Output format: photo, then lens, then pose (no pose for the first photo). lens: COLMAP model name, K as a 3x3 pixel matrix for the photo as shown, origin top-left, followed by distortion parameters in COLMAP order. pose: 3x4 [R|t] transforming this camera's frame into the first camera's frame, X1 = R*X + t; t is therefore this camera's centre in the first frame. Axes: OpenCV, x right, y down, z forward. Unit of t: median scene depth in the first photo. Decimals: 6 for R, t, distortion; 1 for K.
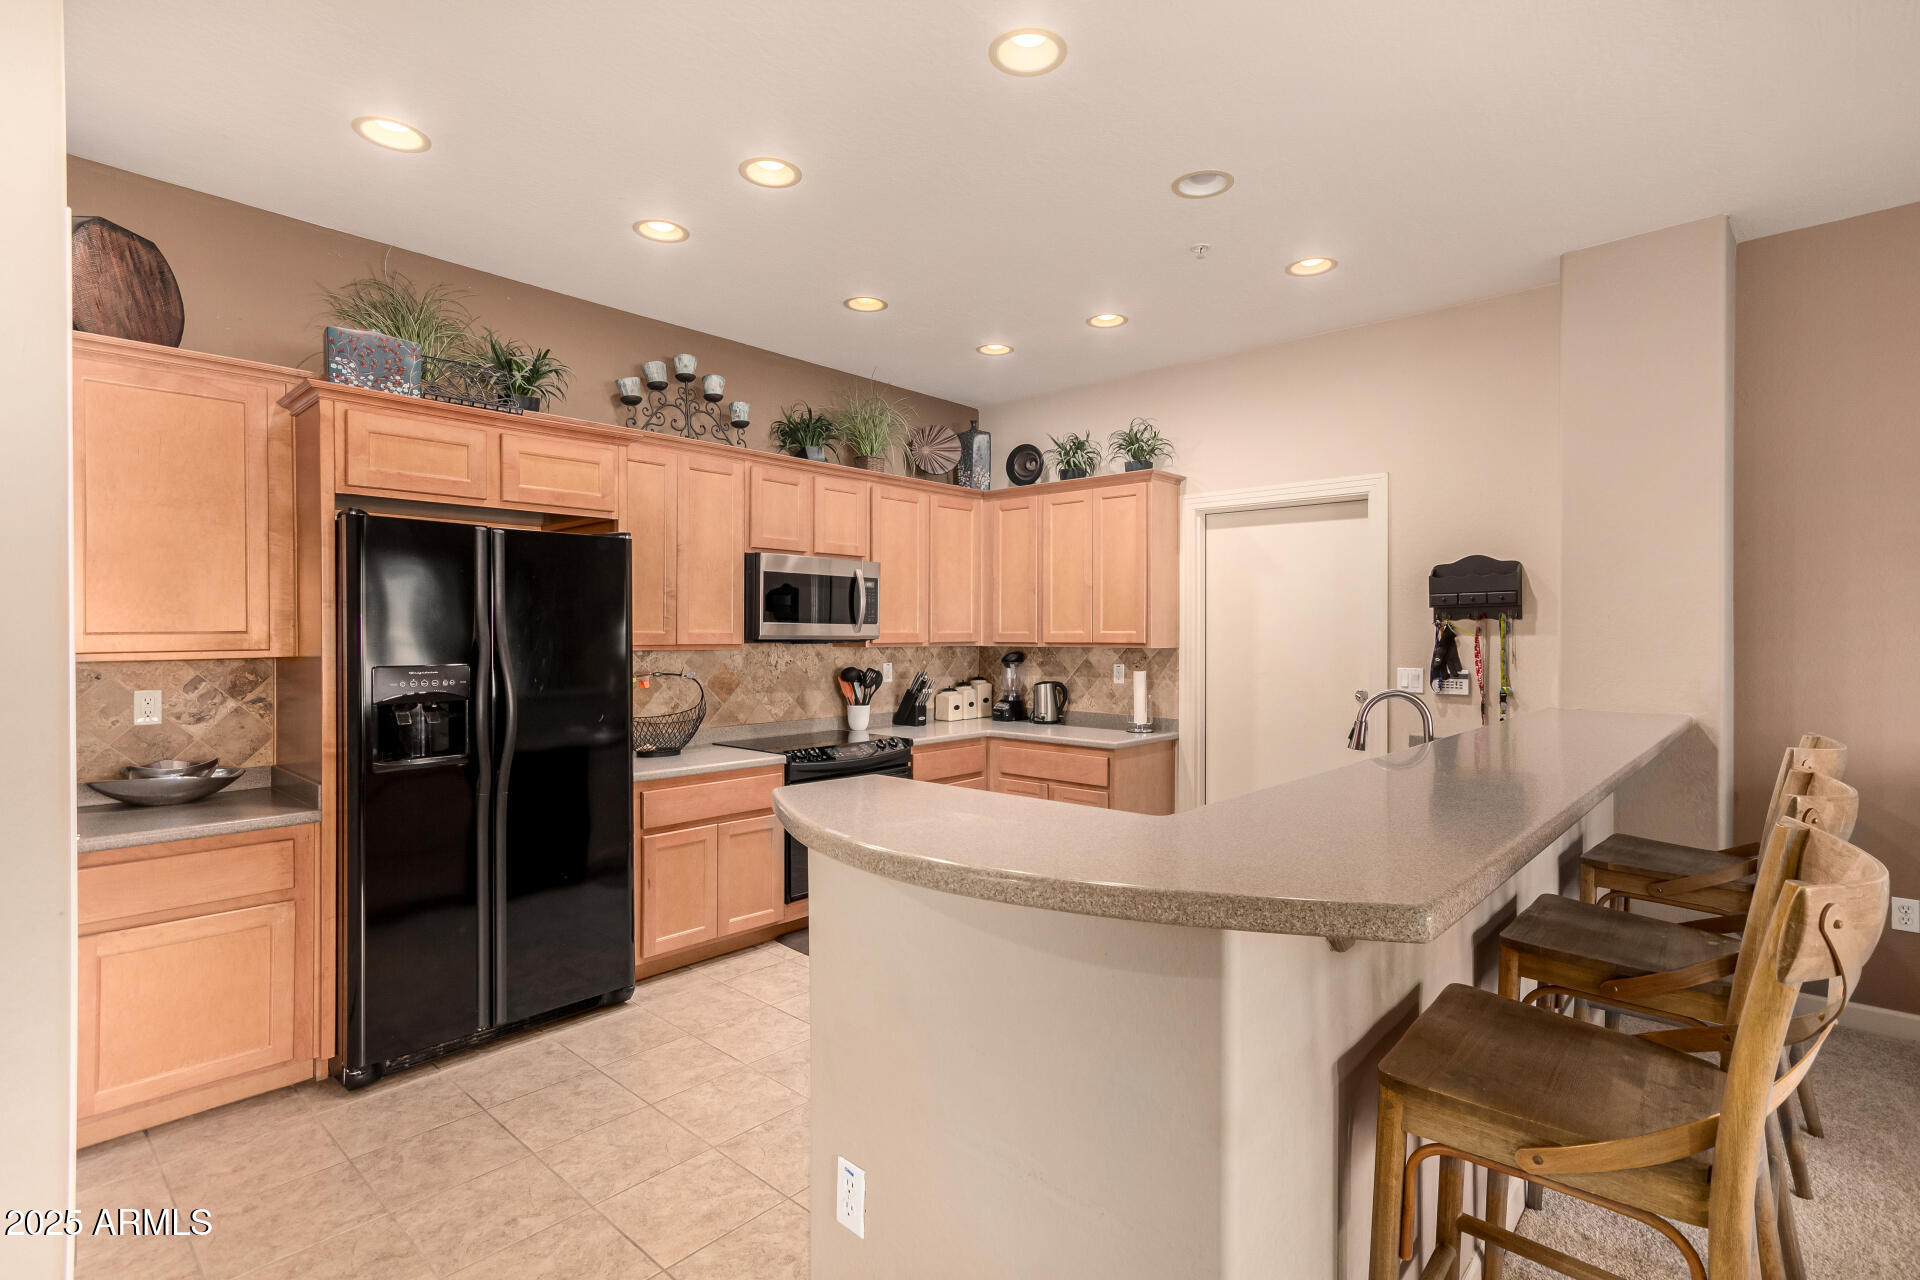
lens RADIAL K [[920.1, 0, 883.6], [0, 920.1, 634.3], [0, 0, 1]] dist [0.004951, -0.000363]
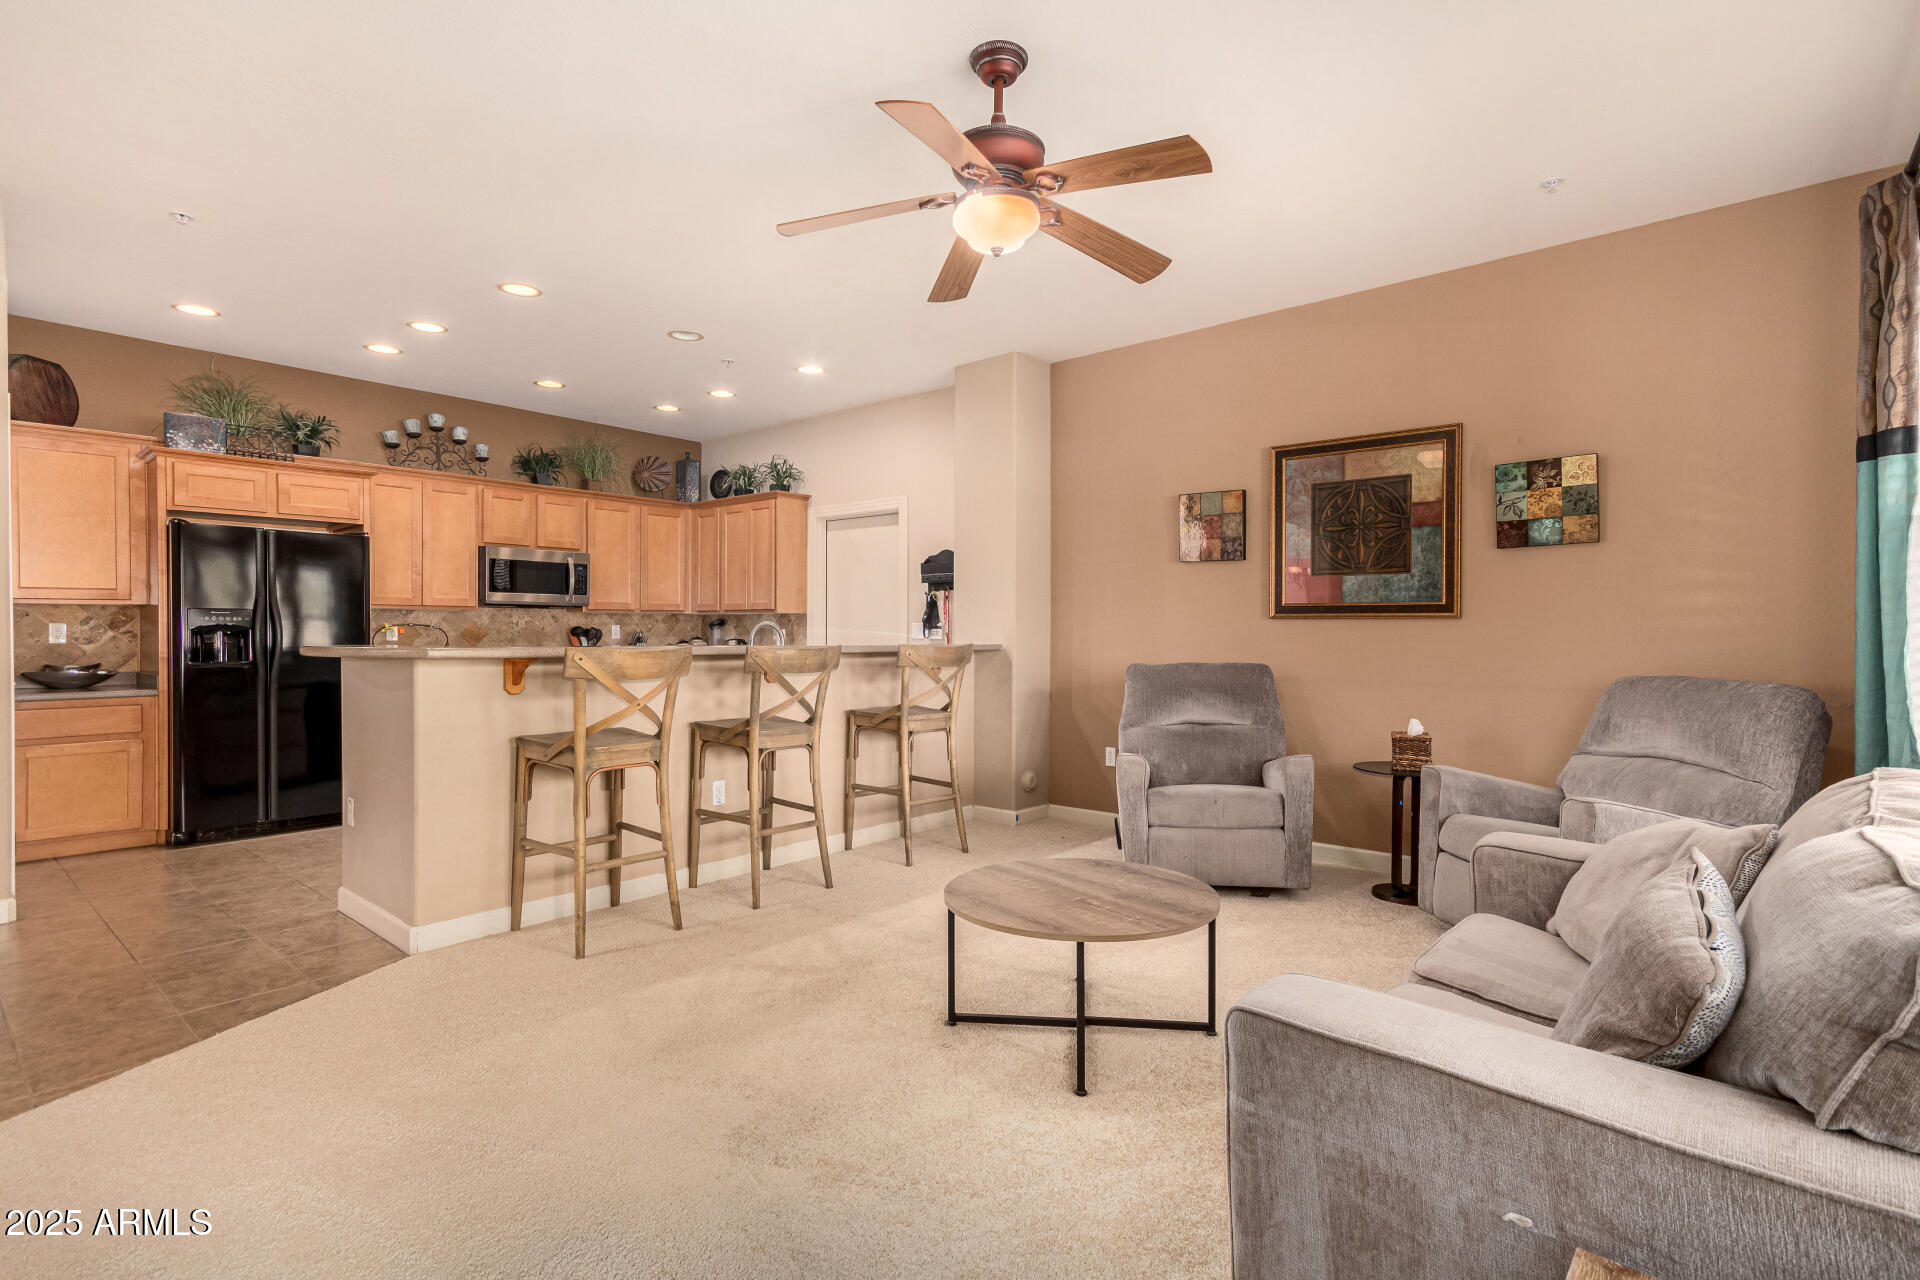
lens RADIAL K [[920.1, 0, 901.3], [0, 920.1, 636.1], [0, 0, 1]] dist [0.004951, -0.000363]
pose [[0.998945, -0.000039, 0.045926, 0.422206], [-0.000155, 0.999991, 0.004229, 0.047084], [-0.045926, -0.004231, 0.998936, -0.481180]]
